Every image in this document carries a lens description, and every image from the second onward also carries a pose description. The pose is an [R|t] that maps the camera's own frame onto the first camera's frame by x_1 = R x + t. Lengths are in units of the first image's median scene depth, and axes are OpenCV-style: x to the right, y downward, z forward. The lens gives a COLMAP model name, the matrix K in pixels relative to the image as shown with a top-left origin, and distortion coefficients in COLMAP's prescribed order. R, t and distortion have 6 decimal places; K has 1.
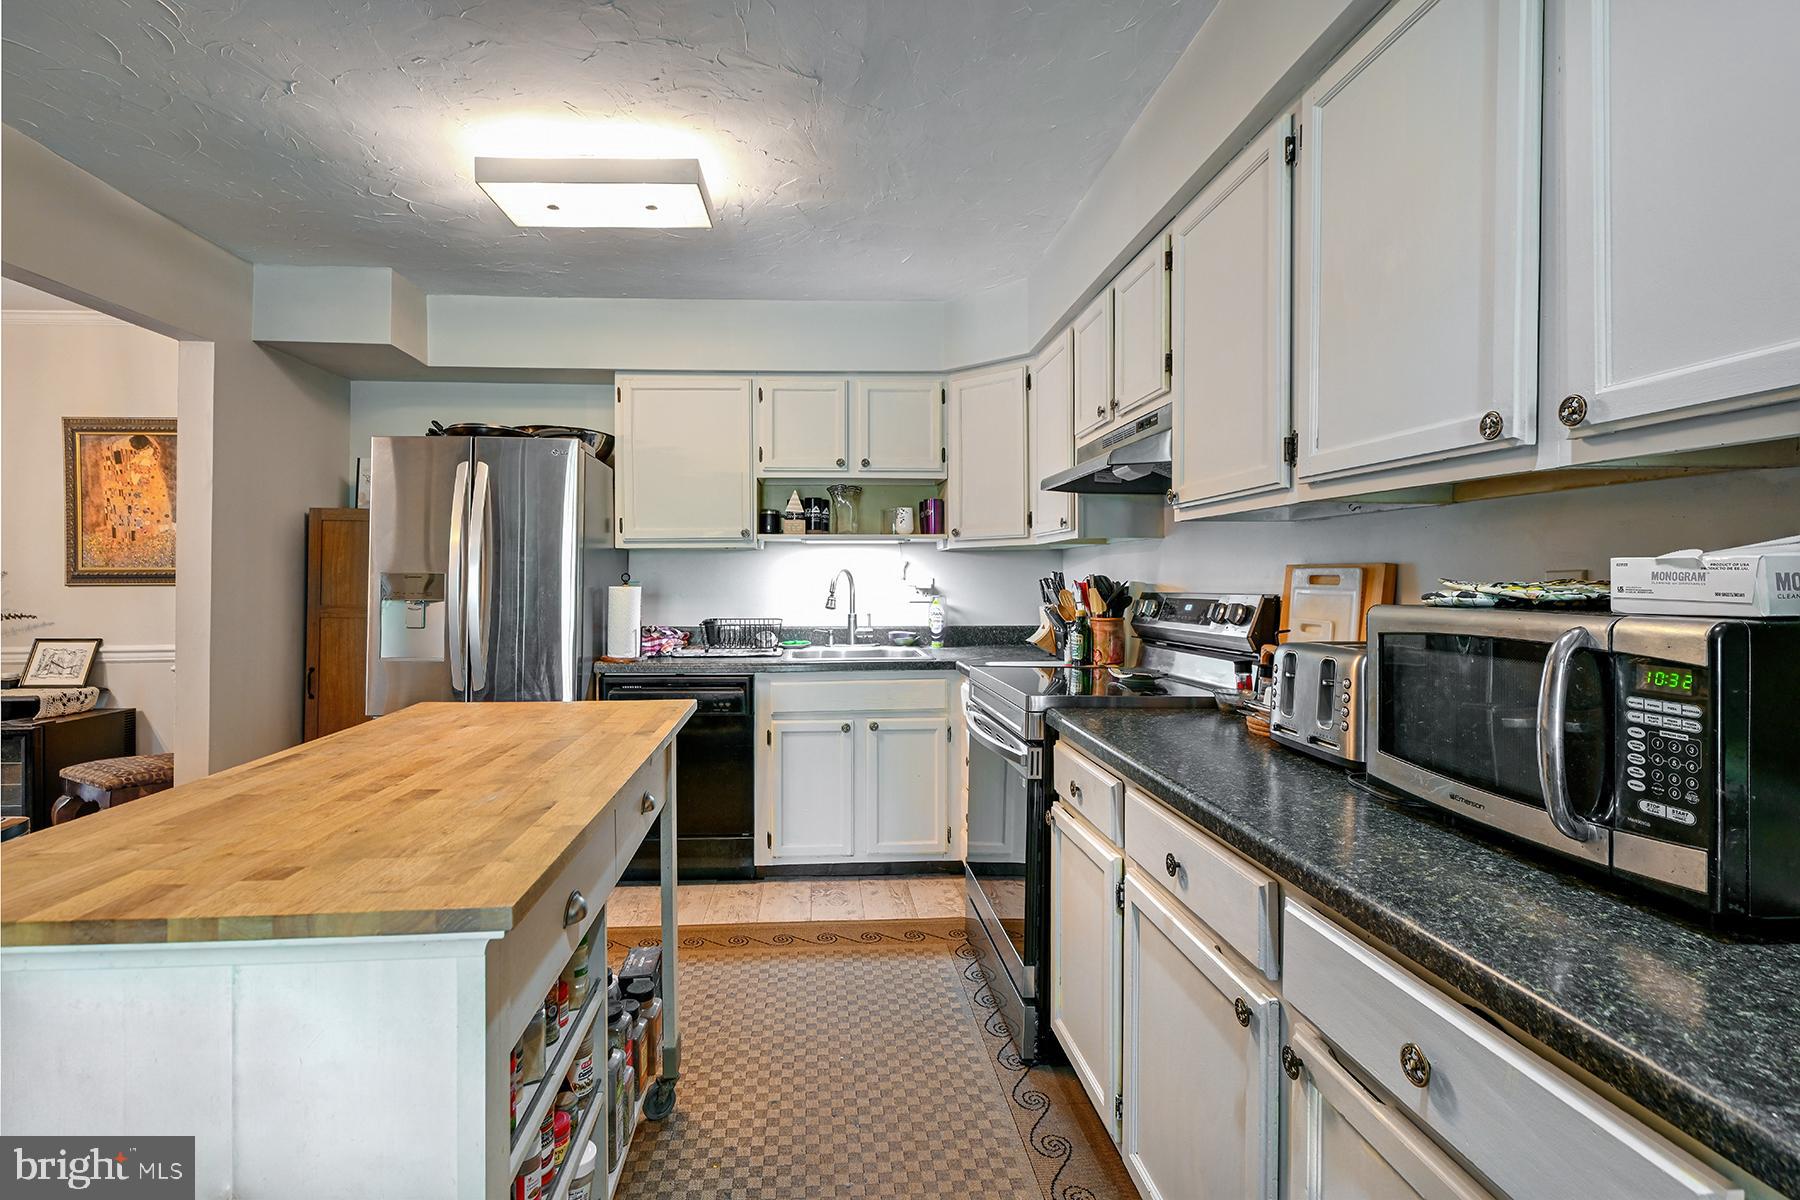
lens RADIAL K [[860.0, 0, 899.4], [0, 860.0, 585.9], [0, 0, 1]] dist [-0.004565, 0.000422]
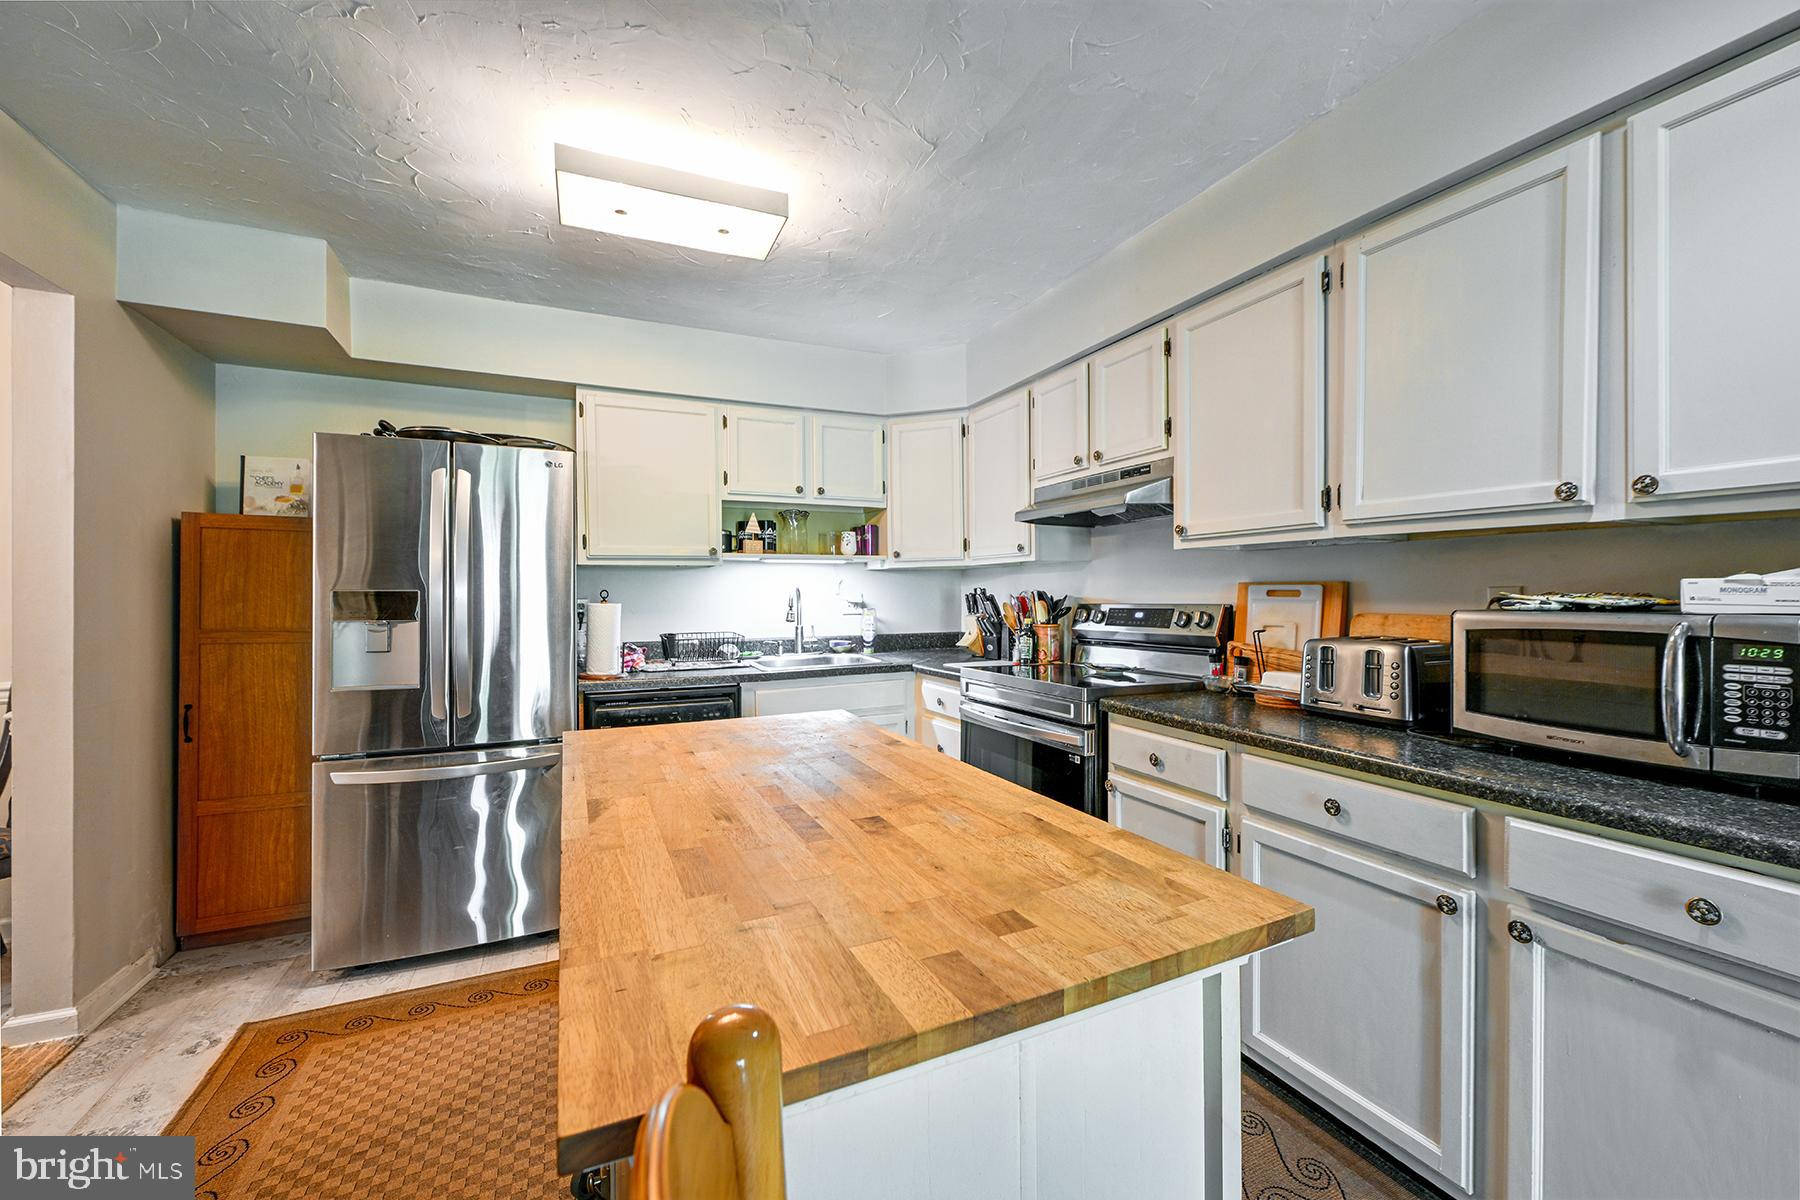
lens RADIAL K [[721.9, 0, 900.2], [0, 721.9, 599.9], [0, 0, 1]] dist [0.000555, -0.001406]
pose [[0.924920, -0.007757, 0.380083, -0.366793], [0.007630, 0.999969, 0.001842, -0.002334], [-0.380085, 0.001196, 0.924951, 0.110400]]
